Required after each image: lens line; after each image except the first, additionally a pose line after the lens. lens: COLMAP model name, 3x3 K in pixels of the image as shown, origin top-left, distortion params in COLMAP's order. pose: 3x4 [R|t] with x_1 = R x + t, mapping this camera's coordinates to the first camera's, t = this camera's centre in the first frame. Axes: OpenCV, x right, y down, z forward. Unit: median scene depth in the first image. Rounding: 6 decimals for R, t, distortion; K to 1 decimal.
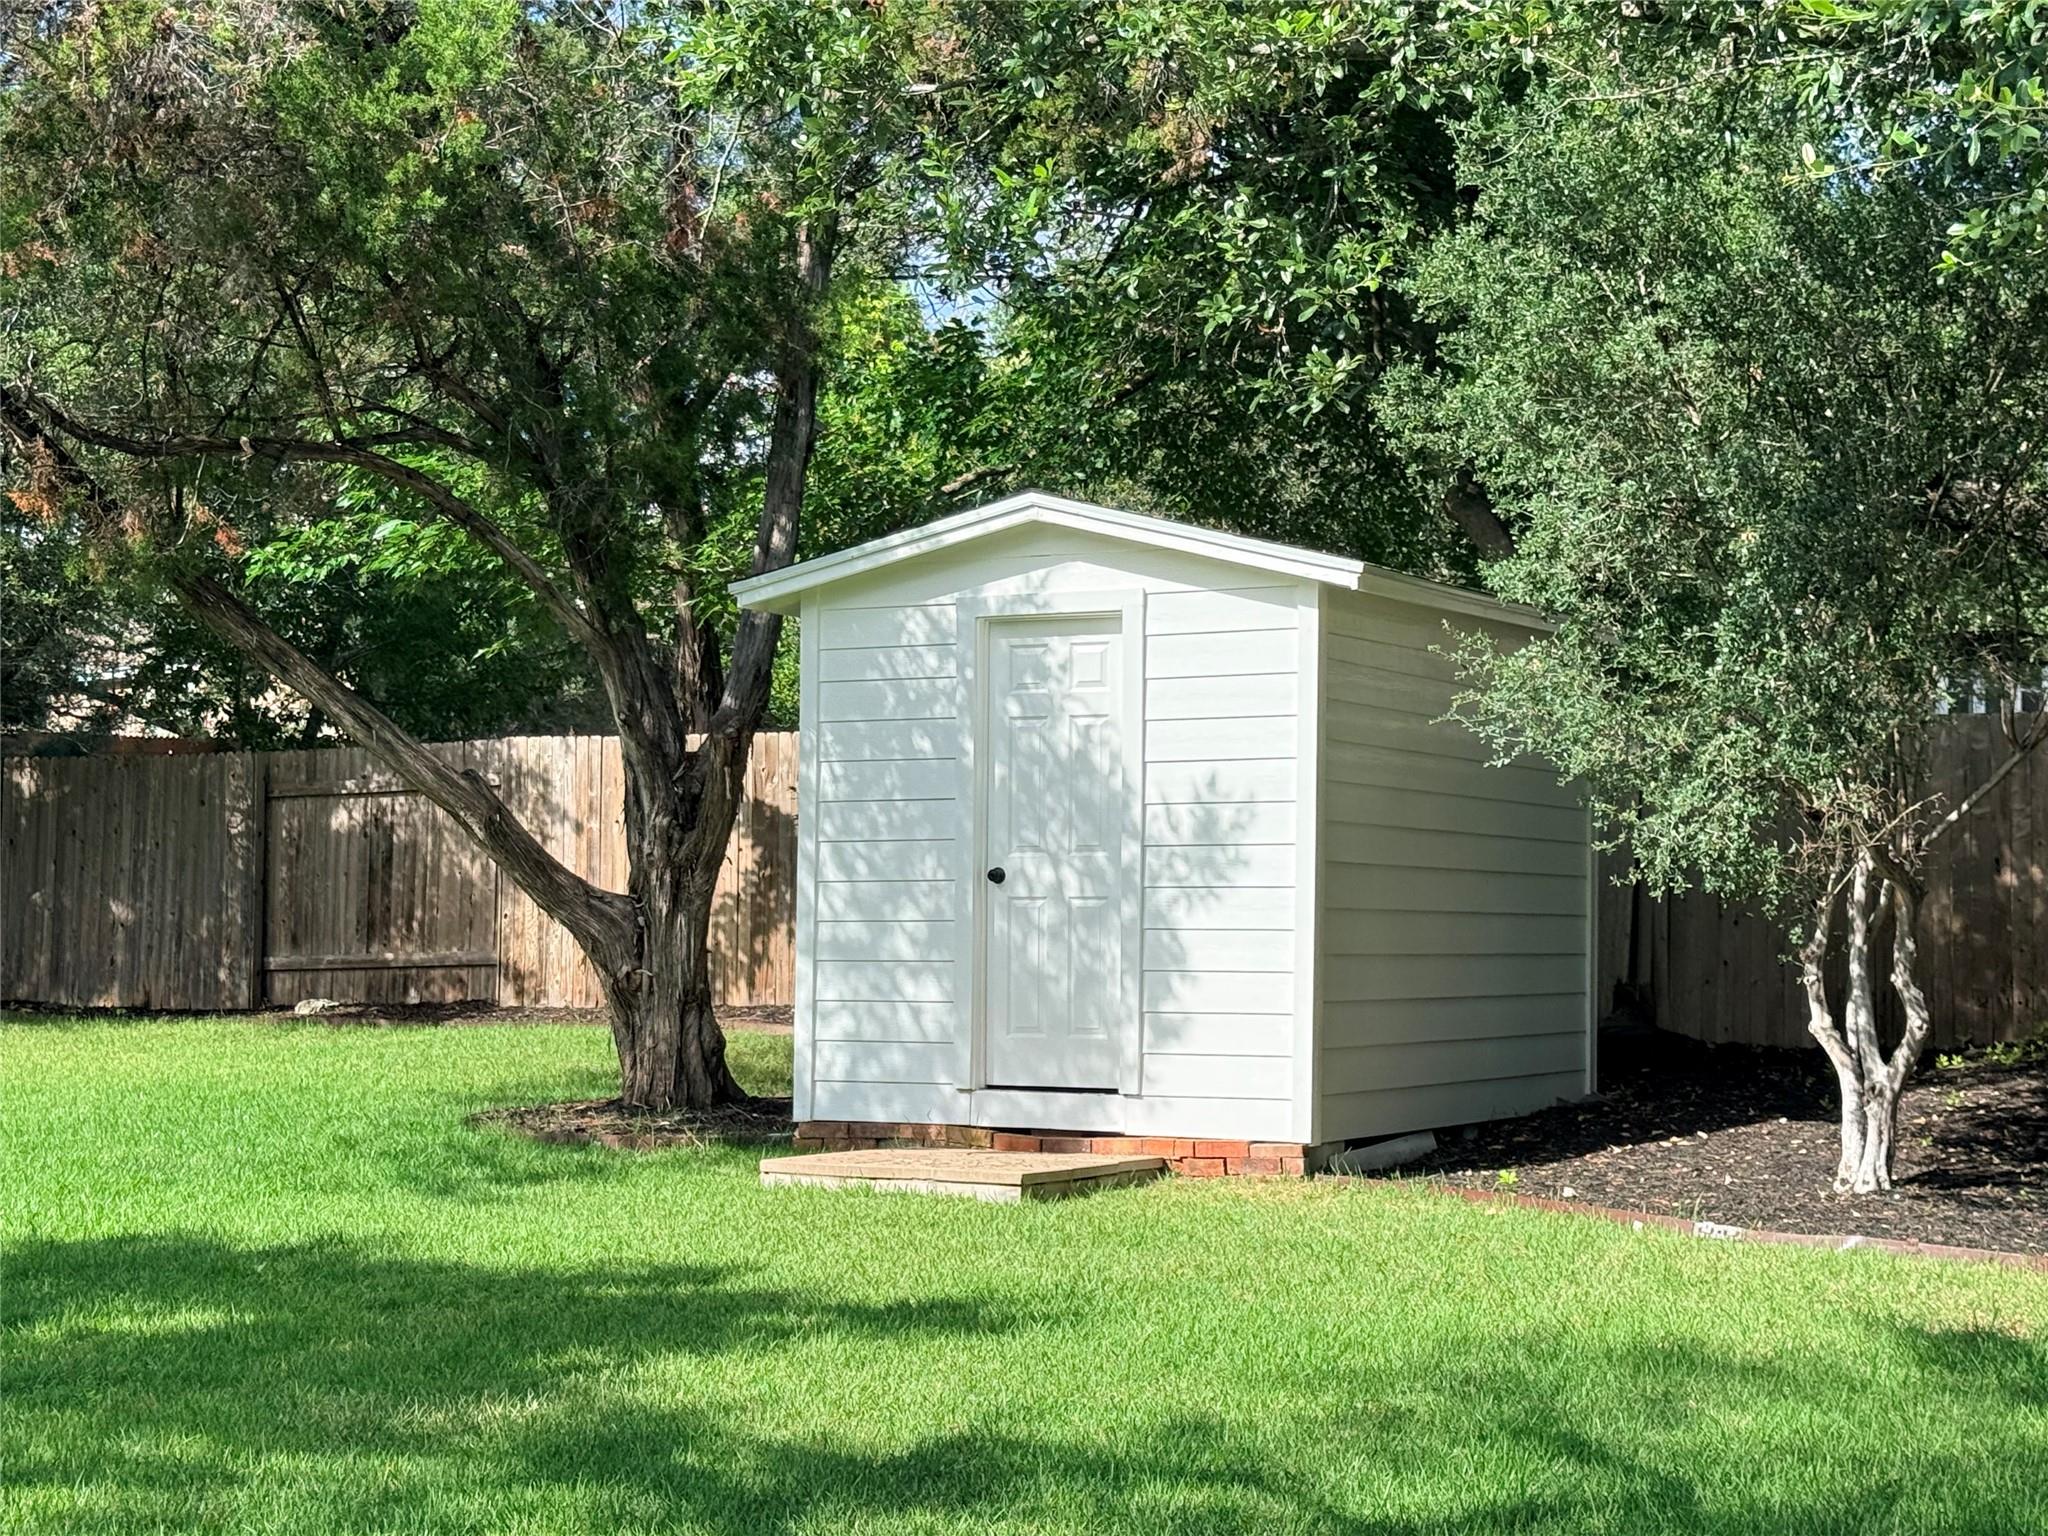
lens RADIAL K [[3421.1, 0, 1024.0], [0, 3421.1, 768.0], [0, 0, 1]] dist [0.025240, 0.017053]
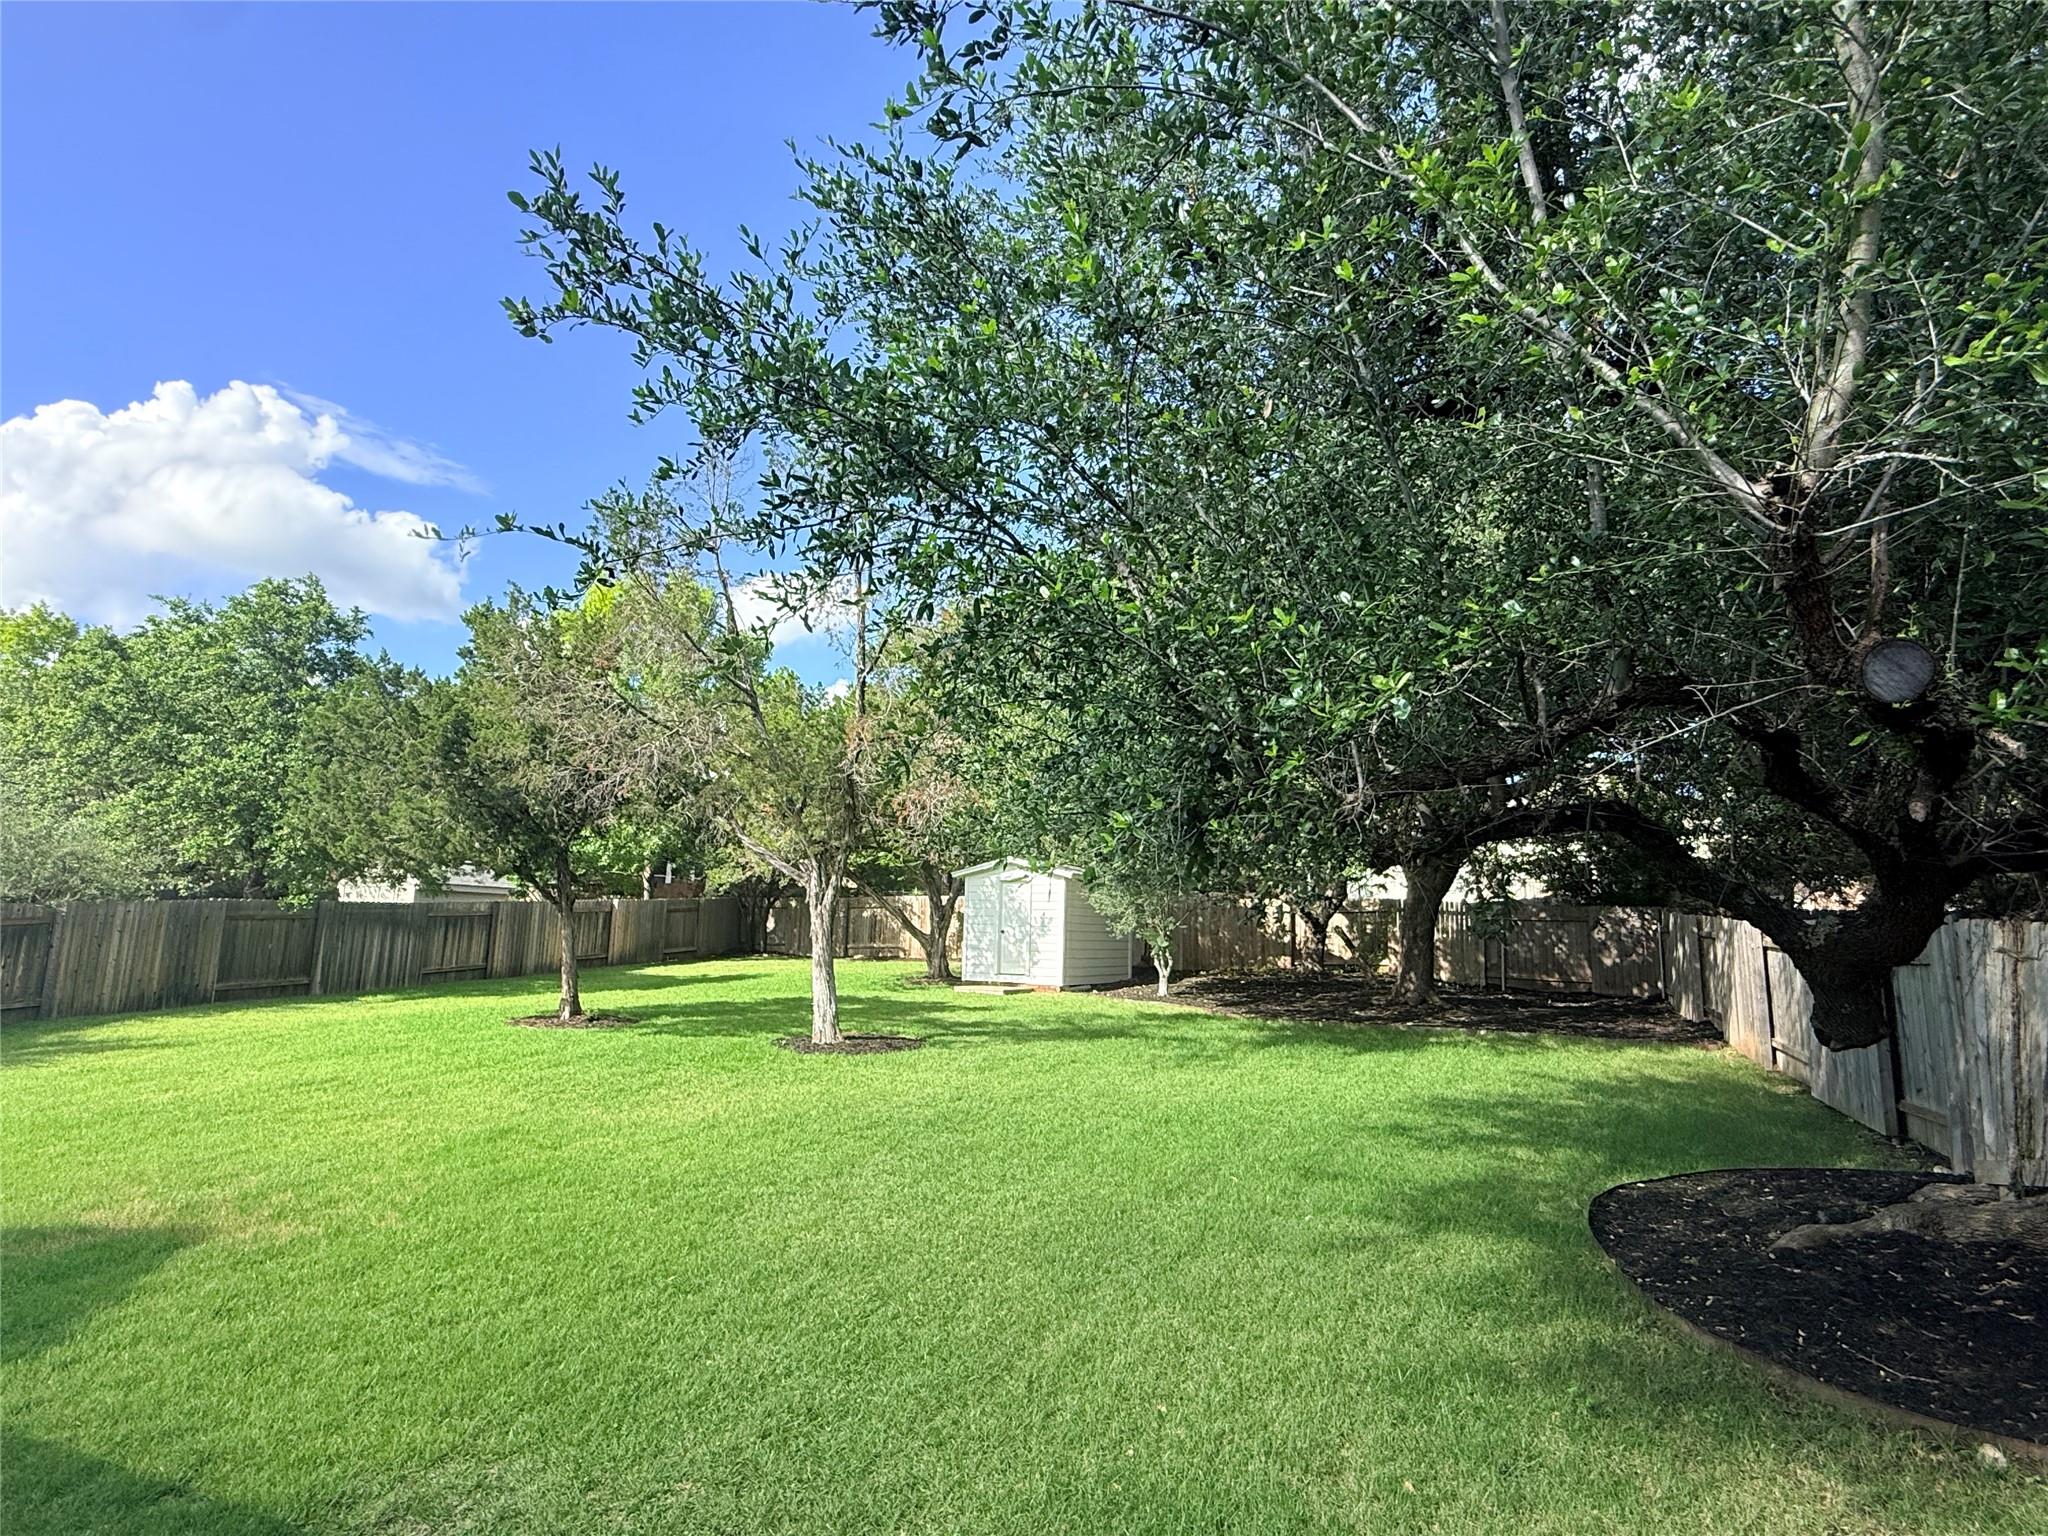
lens RADIAL K [[1076.0, 0, 1024.0], [0, 1076.0, 768.0], [0, 0, 1]] dist [0.000169, -0.000003]
pose [[0.999542, 0.009441, -0.028754, 0.061615], [-0.012507, 0.994030, -0.108388, -0.034257], [0.027559, 0.108698, 0.993693, -0.559139]]
